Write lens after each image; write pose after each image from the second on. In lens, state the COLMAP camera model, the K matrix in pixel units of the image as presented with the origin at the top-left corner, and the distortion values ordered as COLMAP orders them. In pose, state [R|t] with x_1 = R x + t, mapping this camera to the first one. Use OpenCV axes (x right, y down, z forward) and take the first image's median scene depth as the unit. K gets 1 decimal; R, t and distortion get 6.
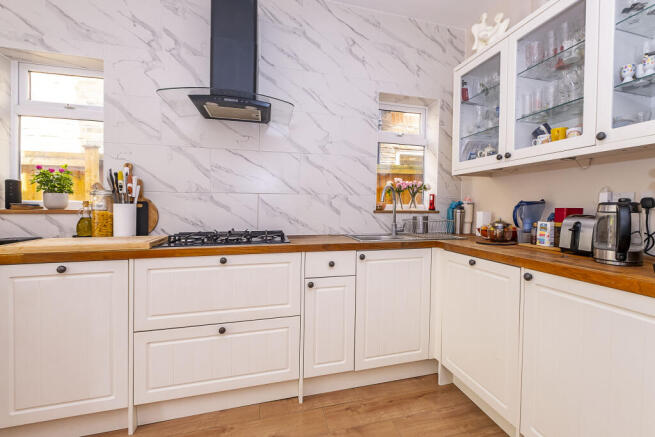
lens RADIAL K [[312.5, 0, 349.8], [0, 312.5, 213.7], [0, 0, 1]] dist [-0.004927, -0.000378]
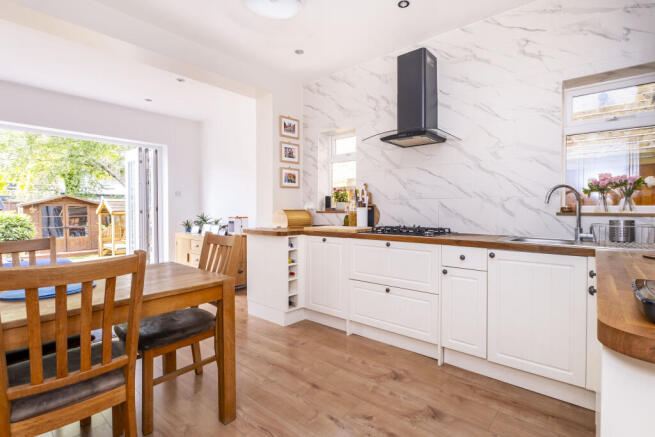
lens RADIAL K [[312.5, 0, 349.8], [0, 312.5, 213.7], [0, 0, 1]] dist [-0.004927, -0.000378]
pose [[0.554741, 0.008129, -0.831983, 0.644181], [-0.016169, 0.999869, -0.001012, 0.004855], [0.831866, 0.014014, 0.554800, -0.003483]]
